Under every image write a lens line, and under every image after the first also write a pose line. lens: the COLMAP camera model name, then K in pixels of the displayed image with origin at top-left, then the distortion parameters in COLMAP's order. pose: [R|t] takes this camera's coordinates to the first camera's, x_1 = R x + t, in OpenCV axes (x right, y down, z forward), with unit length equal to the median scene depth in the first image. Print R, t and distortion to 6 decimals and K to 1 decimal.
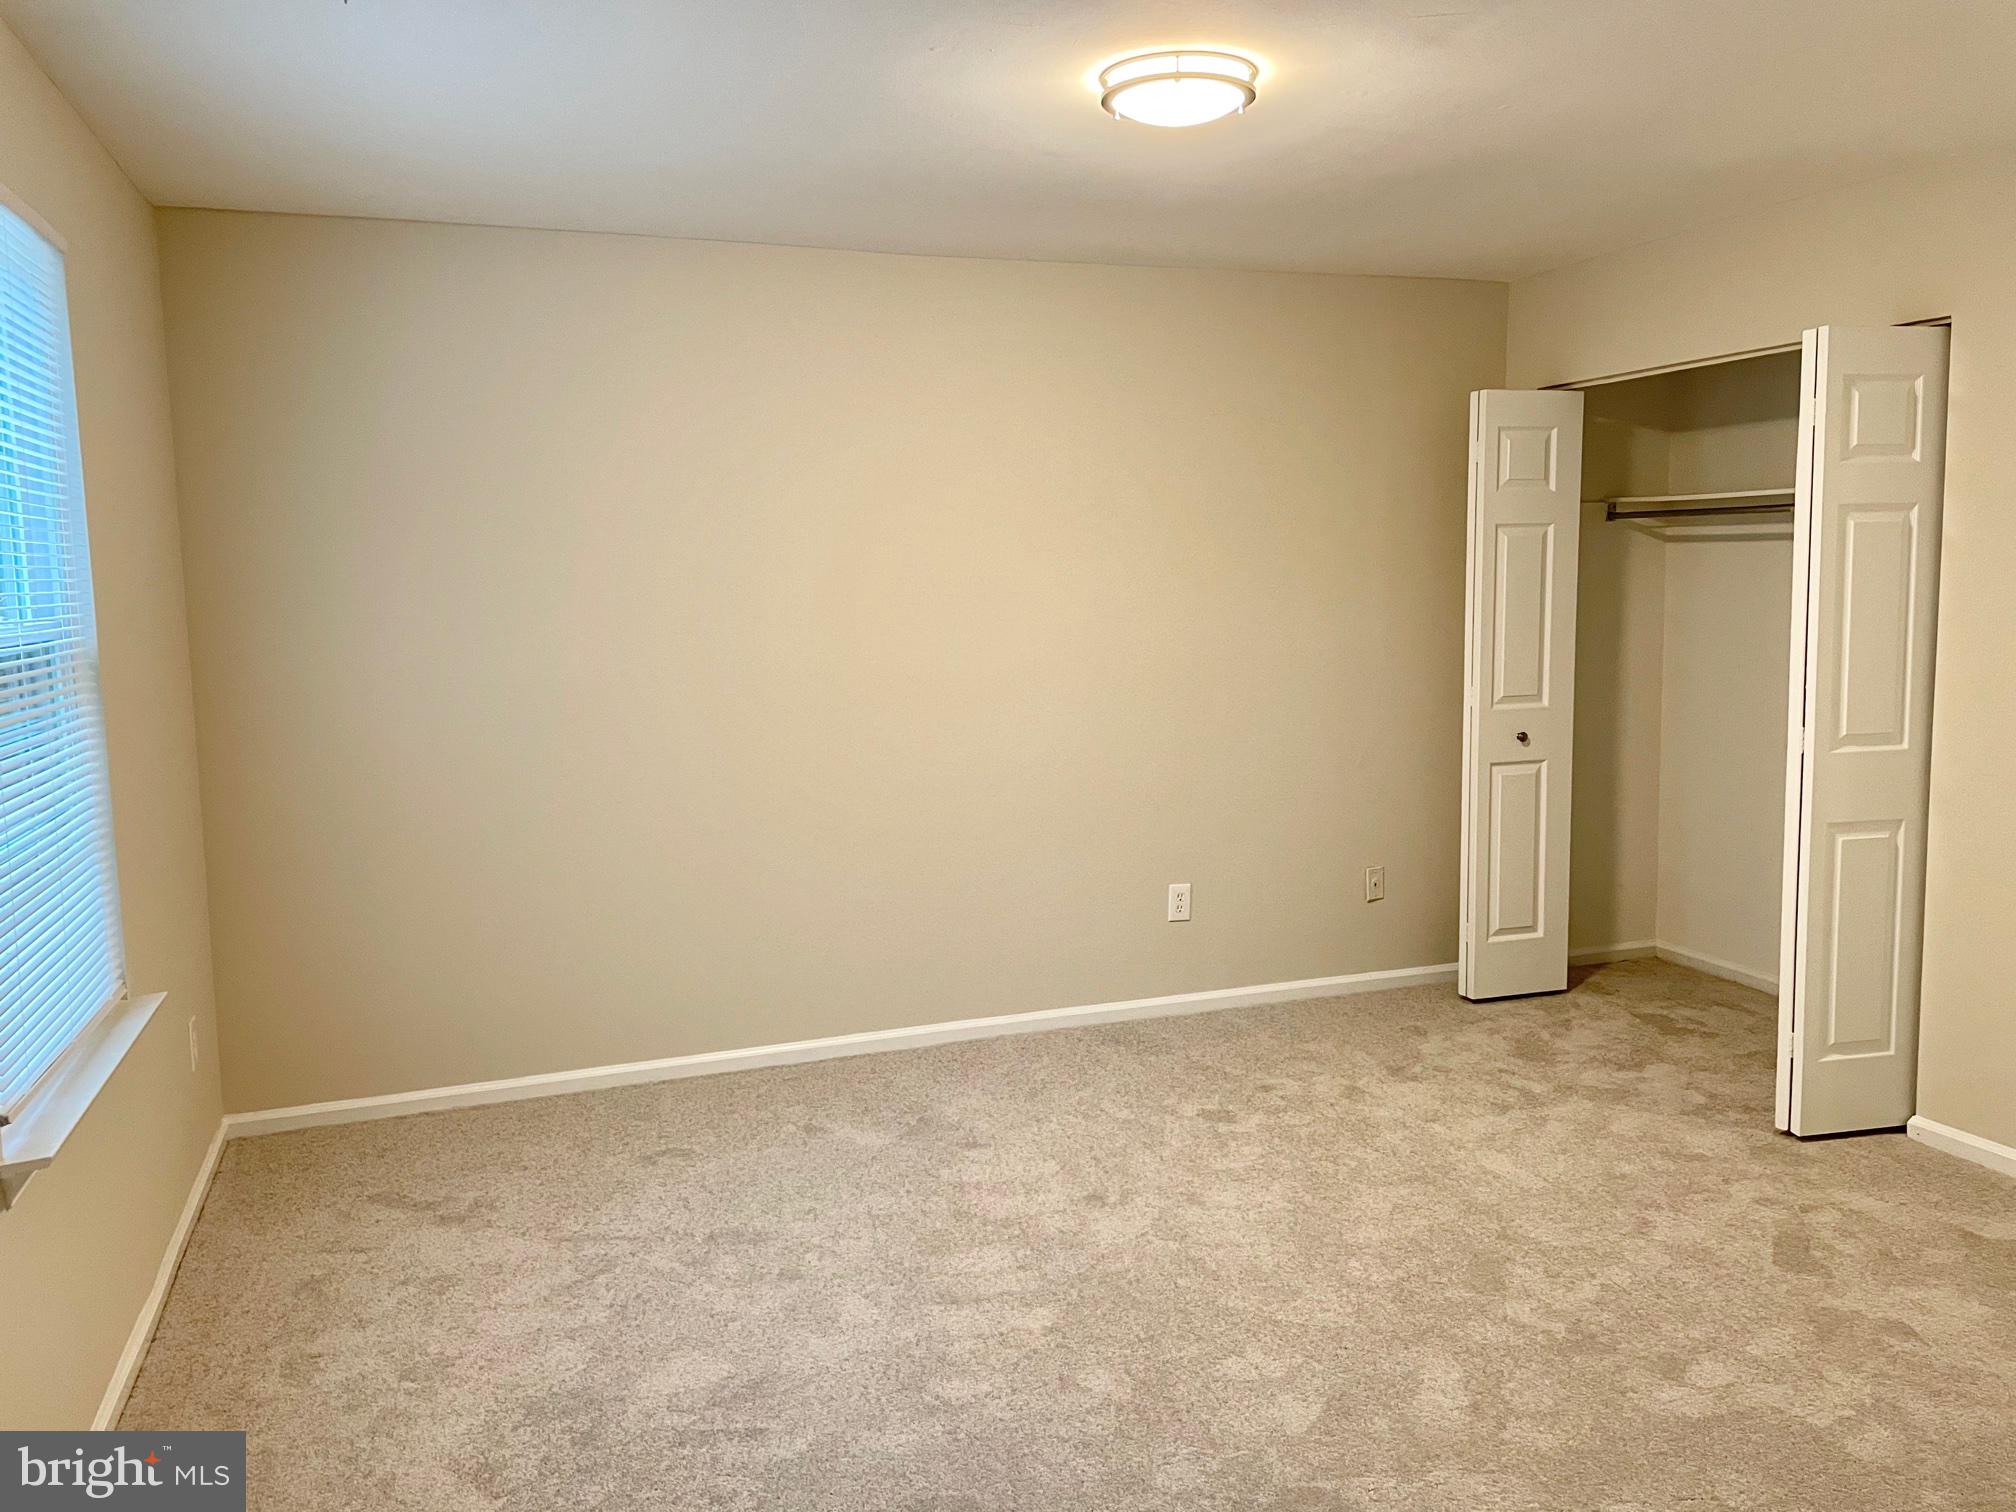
lens RADIAL K [[1529.8, 0, 1016.1], [0, 1529.8, 741.6], [0, 0, 1]] dist [0.077254, -0.095128]
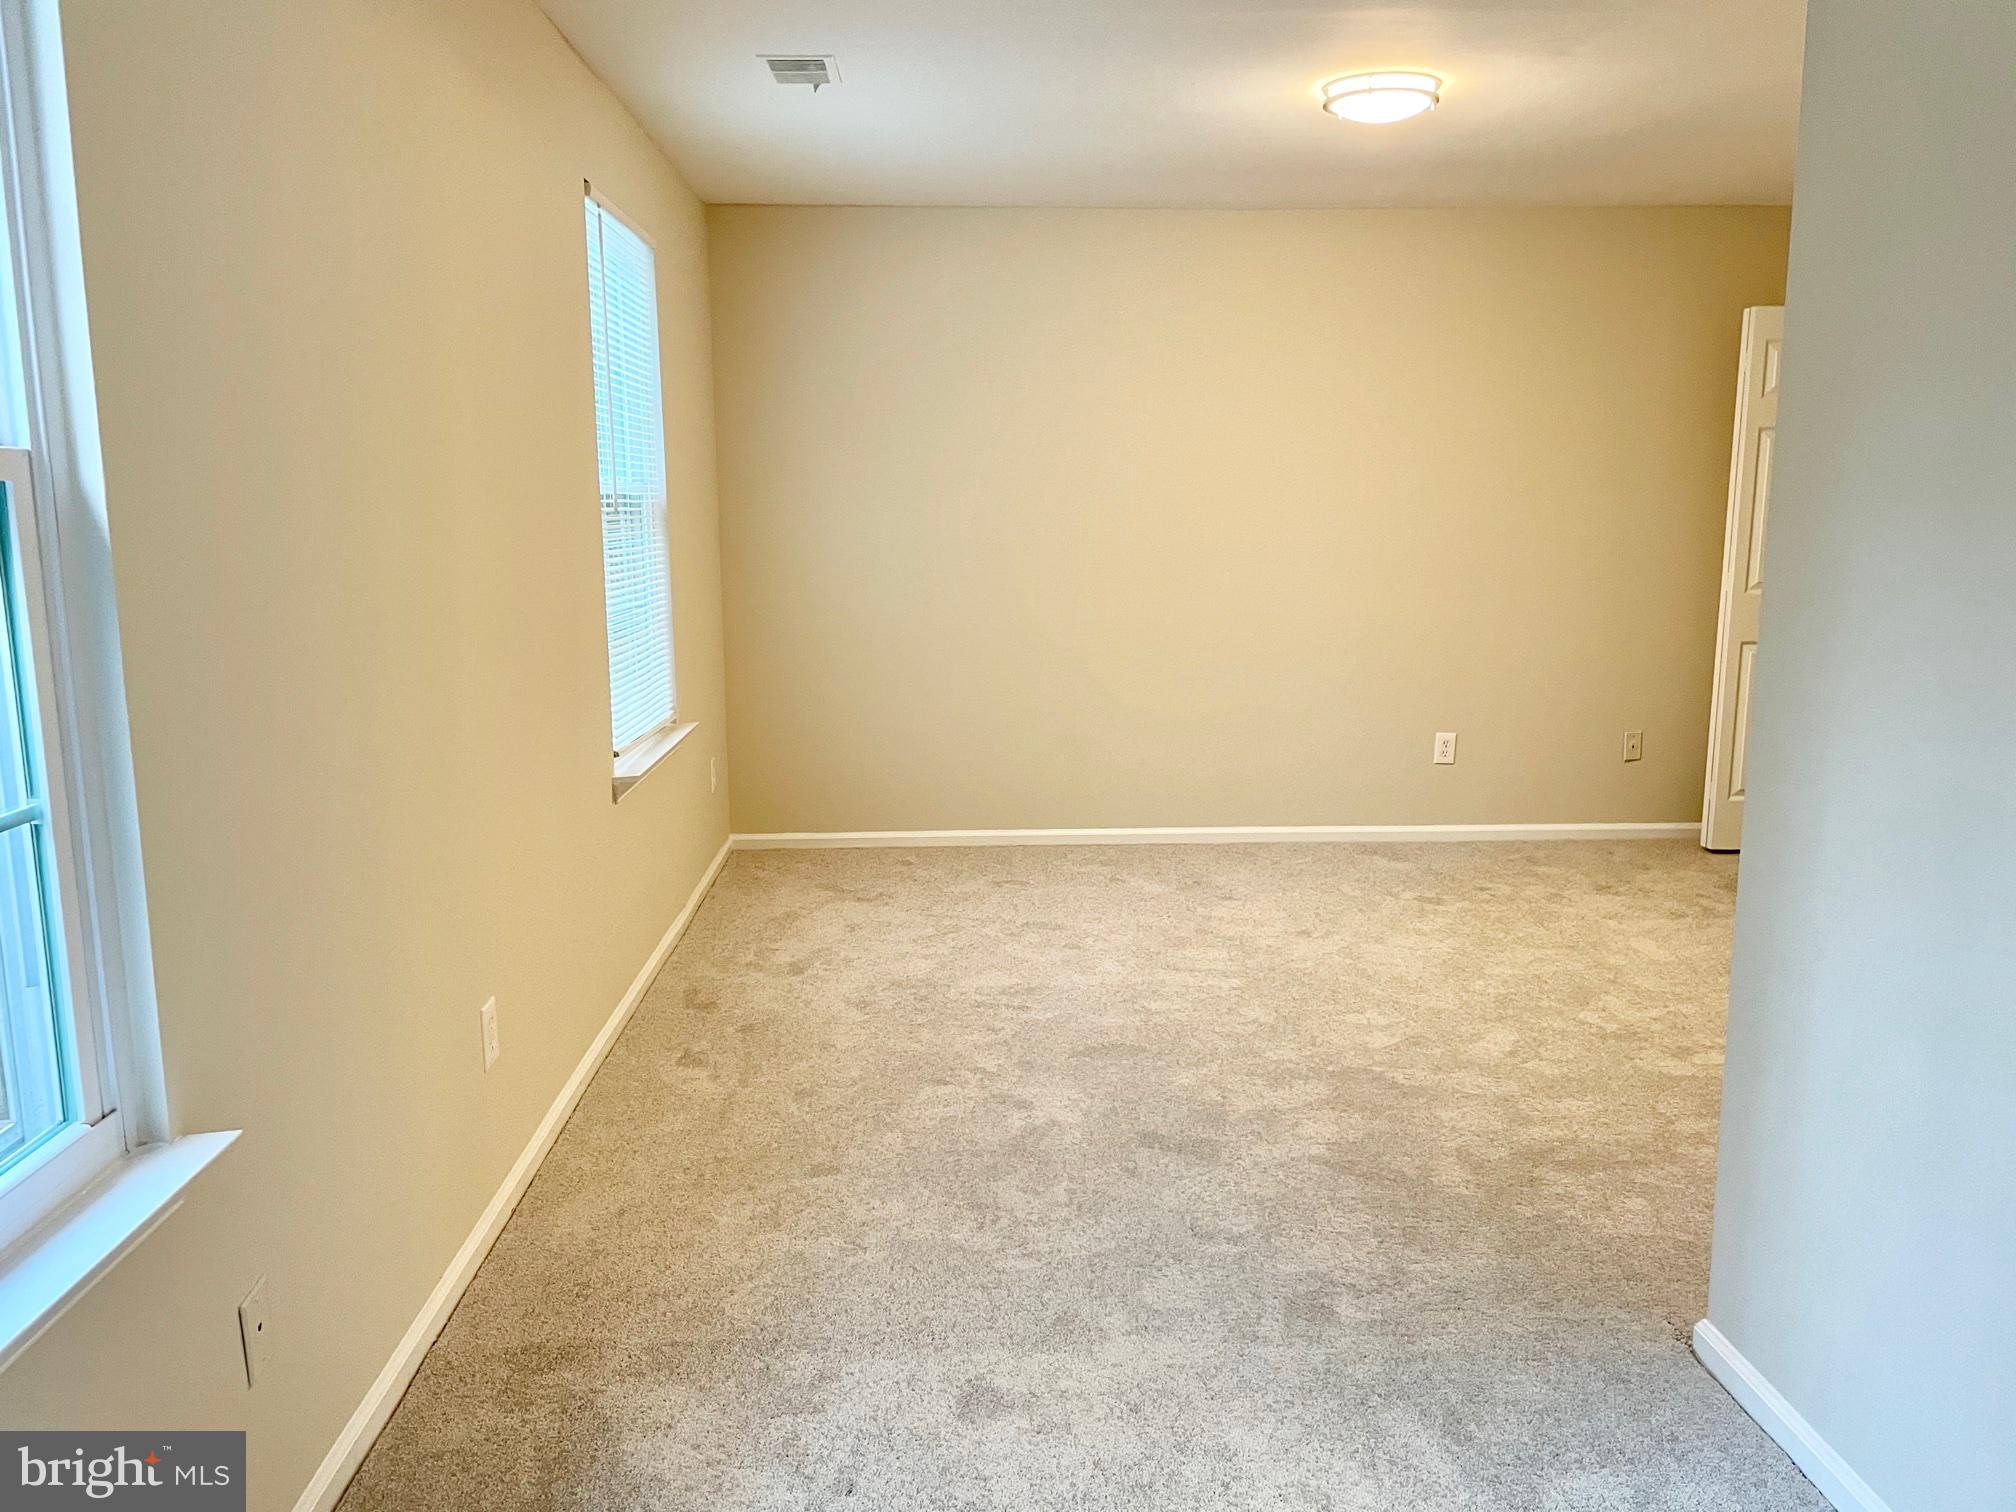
lens RADIAL K [[1529.8, 0, 1009.0], [0, 1529.8, 773.0], [0, 0, 1]] dist [0.077254, -0.095128]
pose [[0.953021, 0.068117, -0.295146, 0.202463], [-0.047482, 0.995936, 0.076535, 0.070749], [0.299160, -0.058925, 0.952382, -0.366967]]
